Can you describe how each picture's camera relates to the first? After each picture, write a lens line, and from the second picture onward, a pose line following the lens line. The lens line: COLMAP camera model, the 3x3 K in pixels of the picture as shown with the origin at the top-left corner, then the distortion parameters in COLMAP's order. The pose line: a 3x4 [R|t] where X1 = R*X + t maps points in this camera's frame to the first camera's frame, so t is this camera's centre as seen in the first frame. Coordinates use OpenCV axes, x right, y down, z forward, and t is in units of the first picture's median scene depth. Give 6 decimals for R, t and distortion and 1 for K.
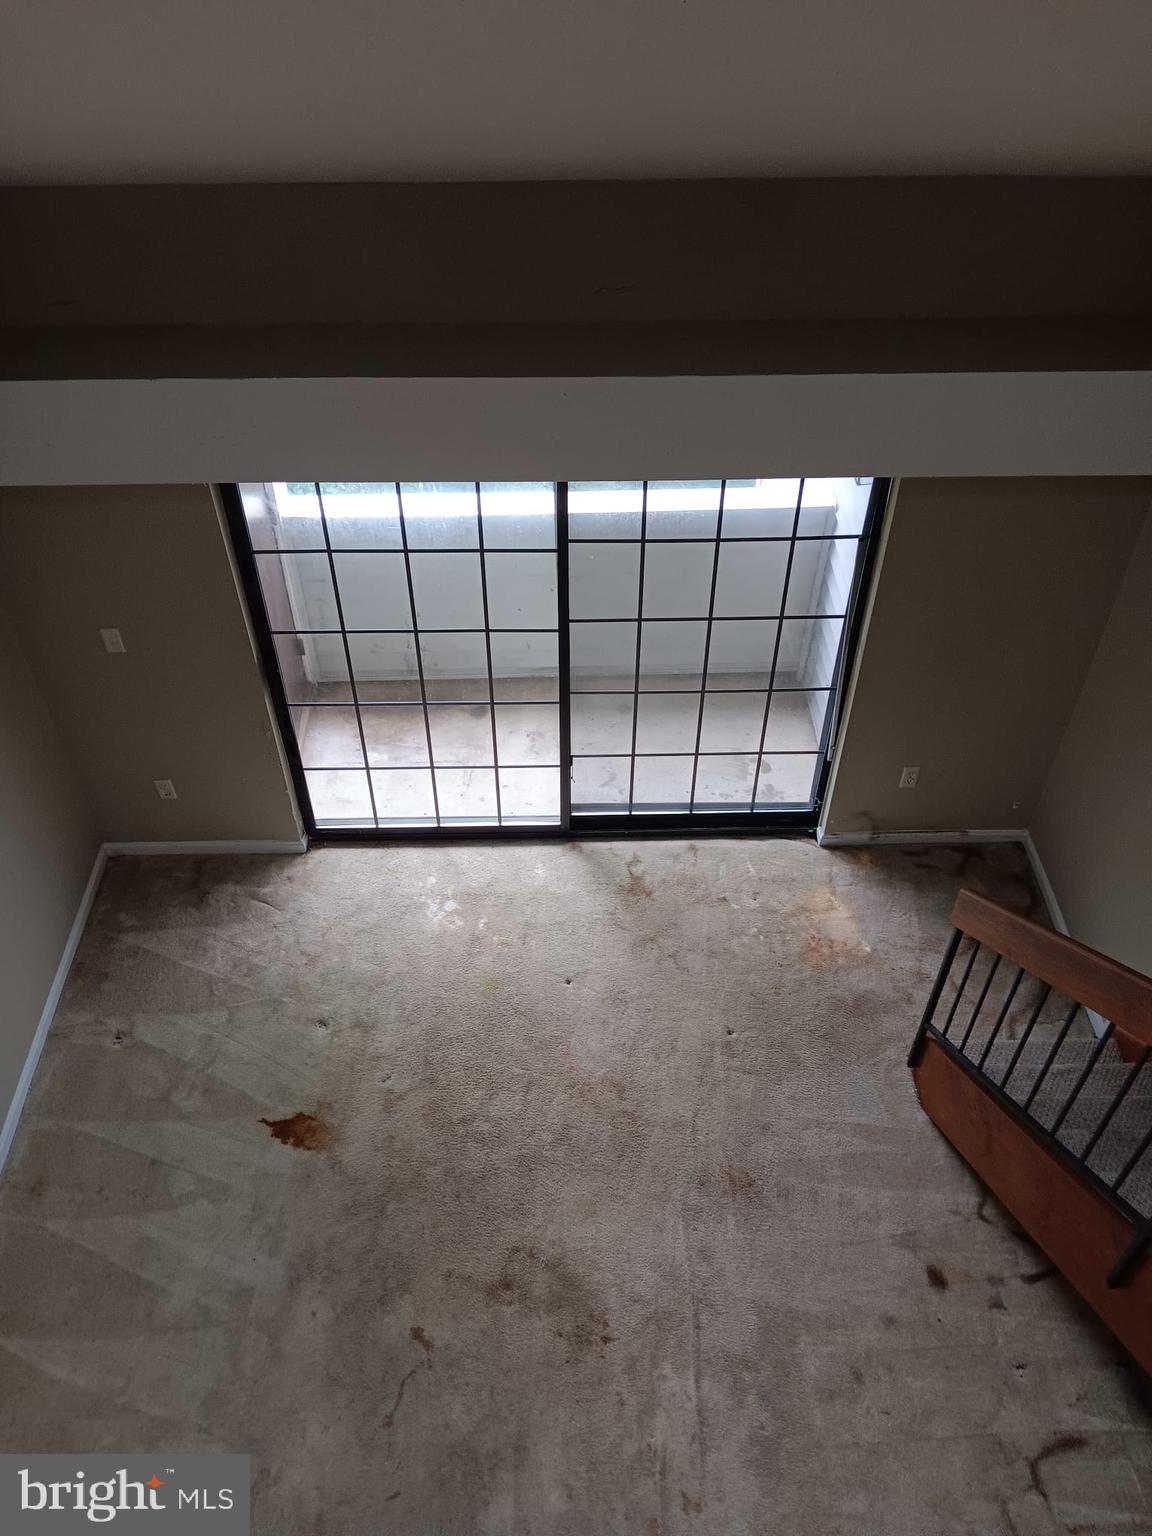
lens RADIAL K [[1184.8, 0, 586.0], [0, 1184.8, 751.9], [0, 0, 1]] dist [0.036429, -0.077215]
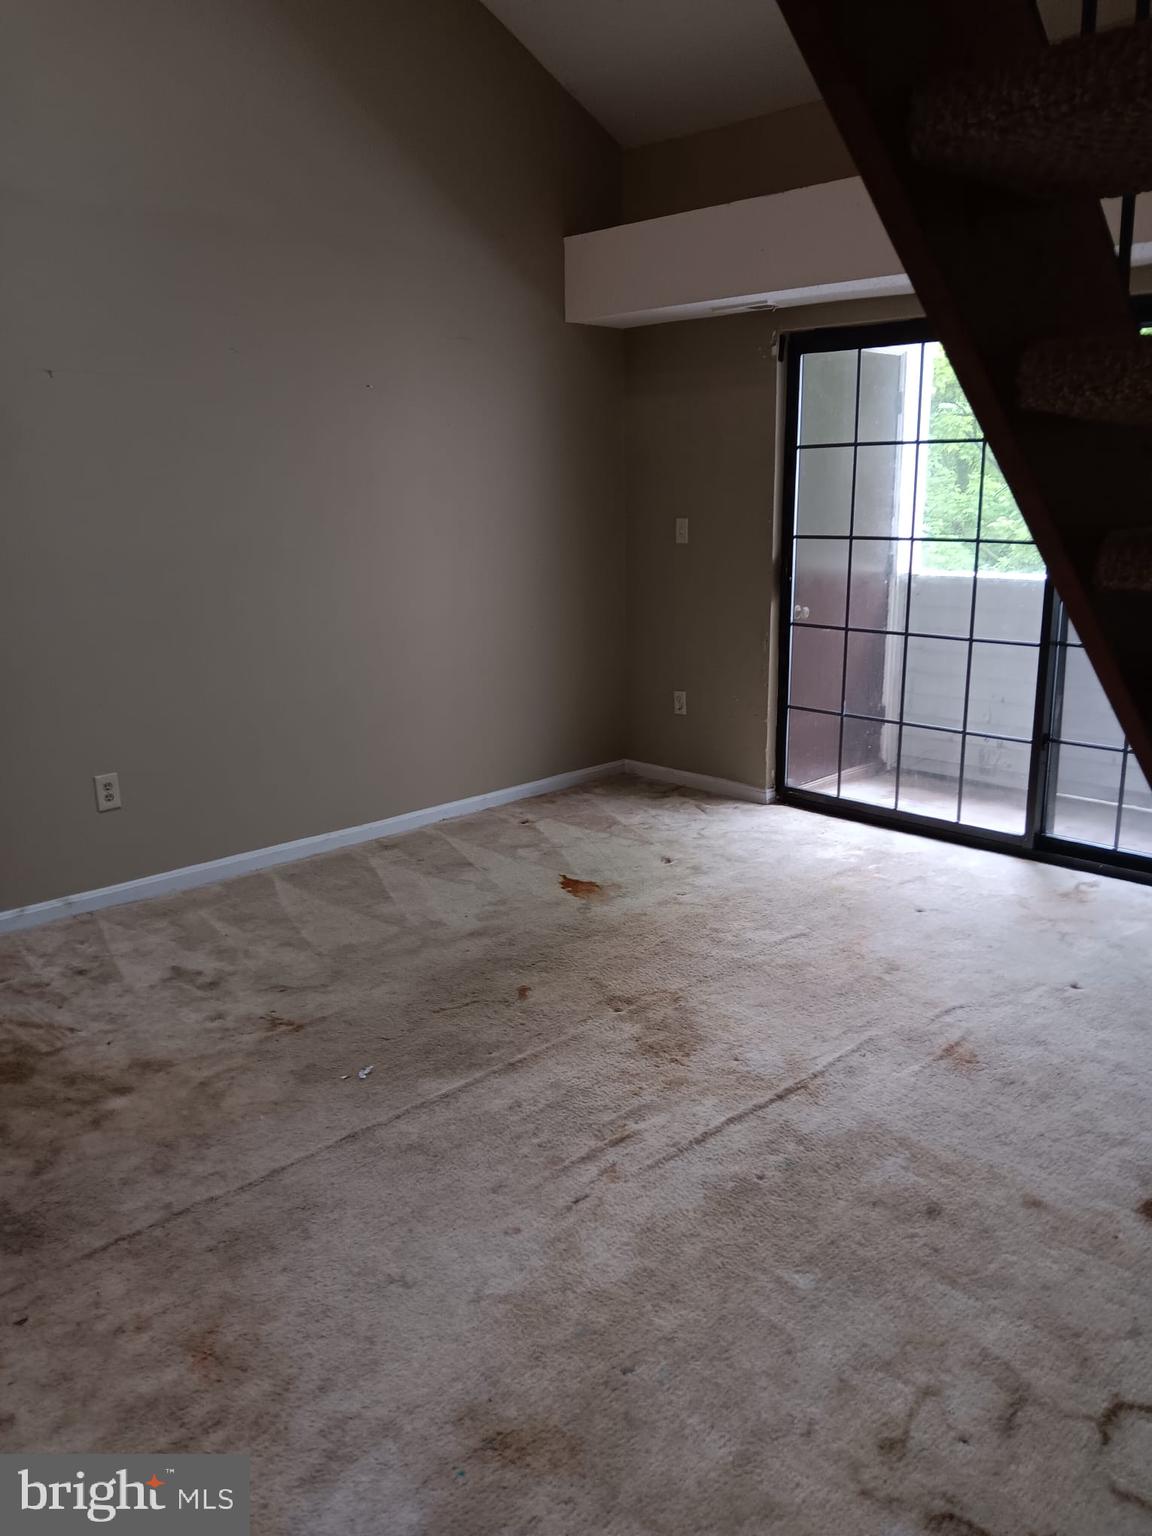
lens RADIAL K [[1184.8, 0, 575.4], [0, 1184.8, 765.9], [0, 0, 1]] dist [0.036429, -0.077215]
pose [[0.681458, 0.153123, -0.715660, 0.450027], [-0.497370, 0.814244, -0.299384, 0.540315], [0.536879, 0.559965, 0.631031, 0.325736]]
